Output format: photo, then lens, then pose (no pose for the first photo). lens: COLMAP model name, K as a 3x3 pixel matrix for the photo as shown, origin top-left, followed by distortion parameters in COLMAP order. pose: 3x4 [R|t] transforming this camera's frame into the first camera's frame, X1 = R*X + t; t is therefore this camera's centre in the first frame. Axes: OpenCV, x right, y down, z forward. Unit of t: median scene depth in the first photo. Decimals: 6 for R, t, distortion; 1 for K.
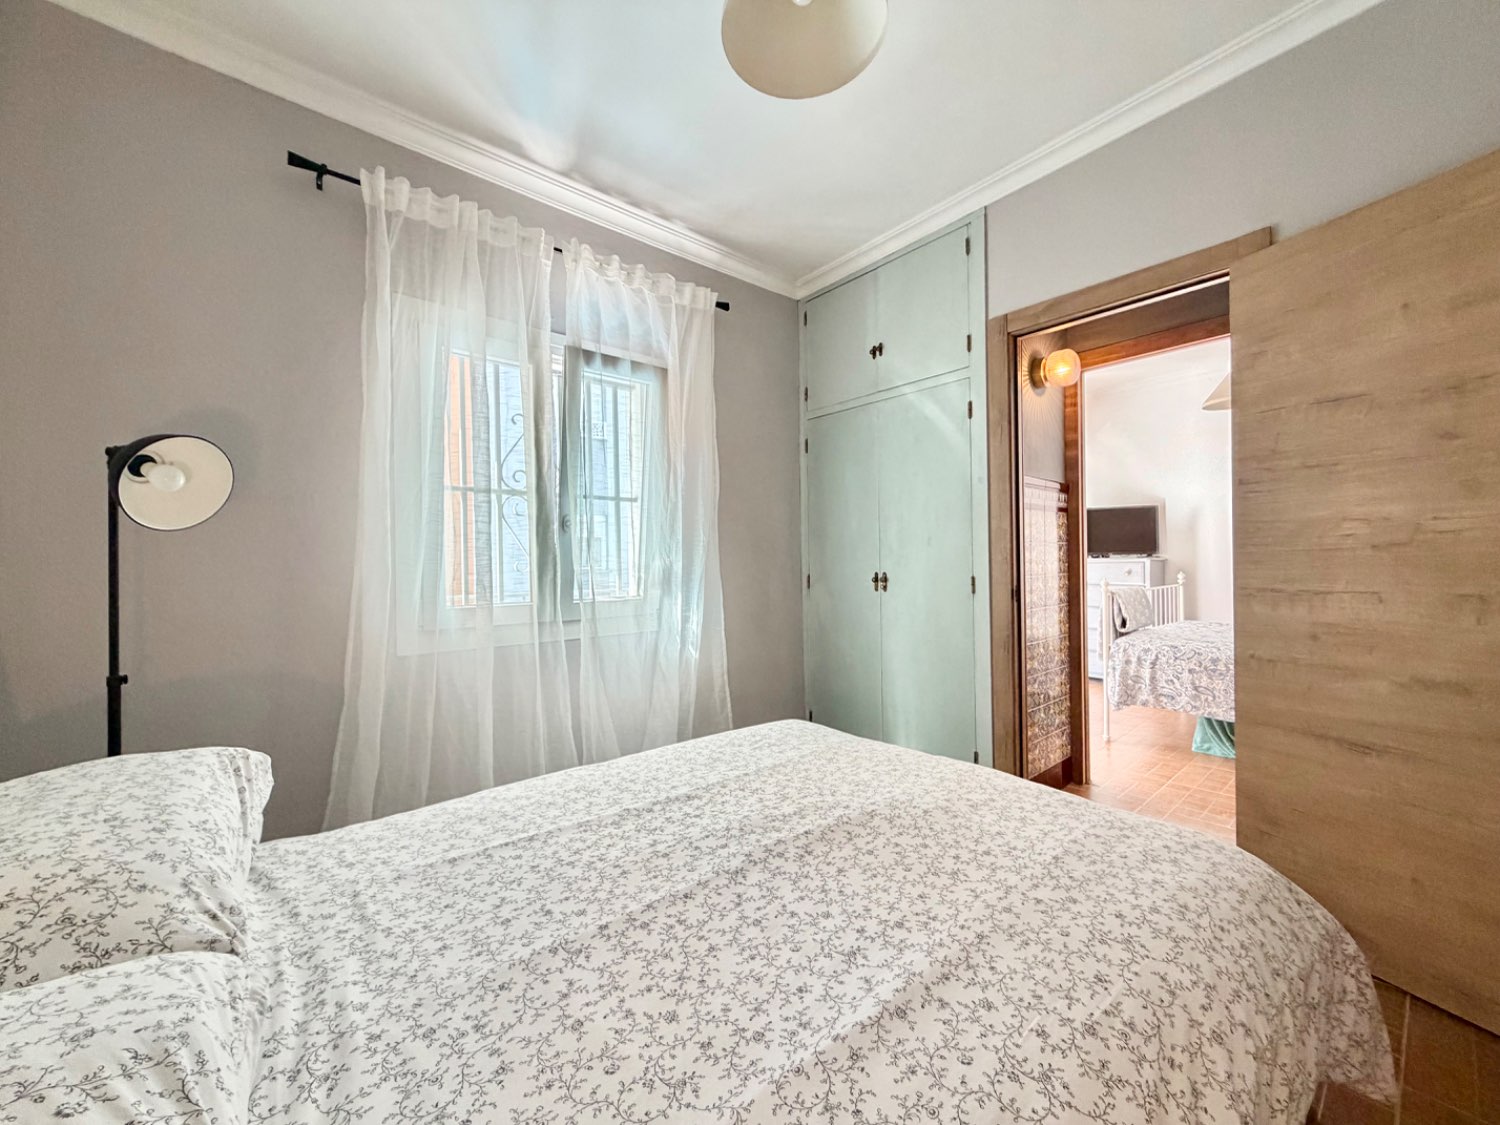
lens RADIAL K [[598.2, 0, 745.5], [0, 598.2, 562.9], [0, 0, 1]] dist [0.001865, -0.000406]
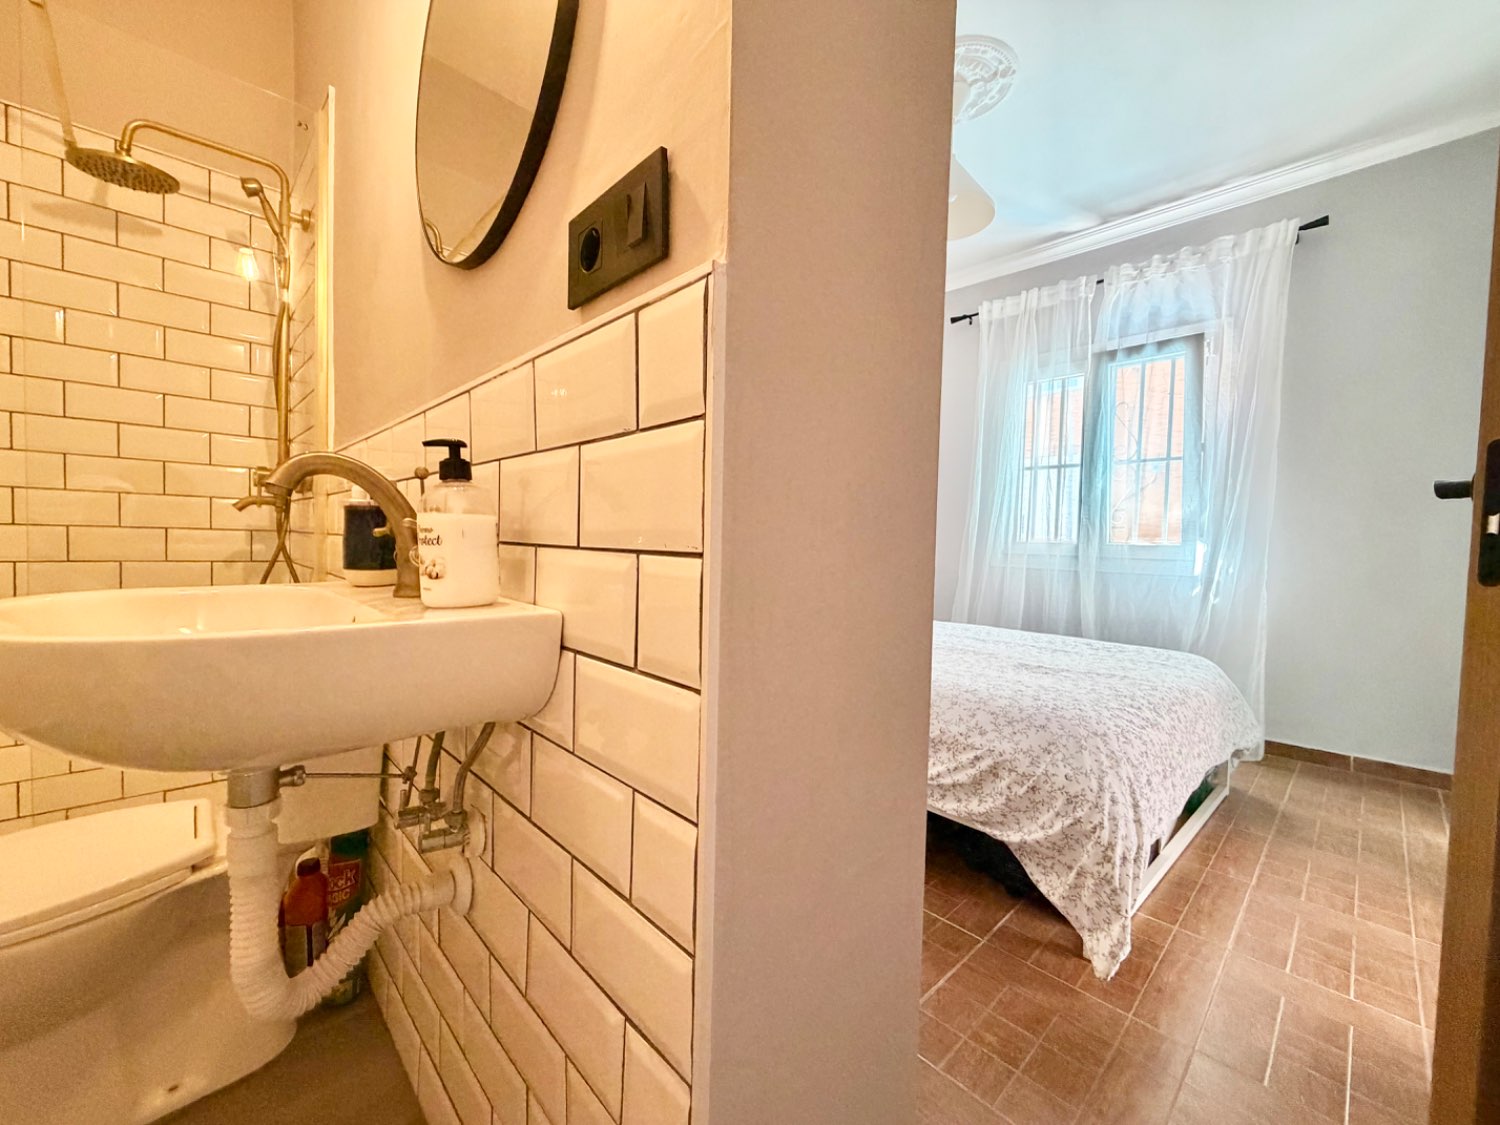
lens RADIAL K [[598.2, 0, 745.5], [0, 598.2, 562.9], [0, 0, 1]] dist [0.001865, -0.000406]
pose [[0.052457, 0.061435, -0.996732, 0.984040], [-0.016488, 0.998023, 0.060647, 0.041151], [0.998487, 0.013253, 0.053367, 0.127656]]
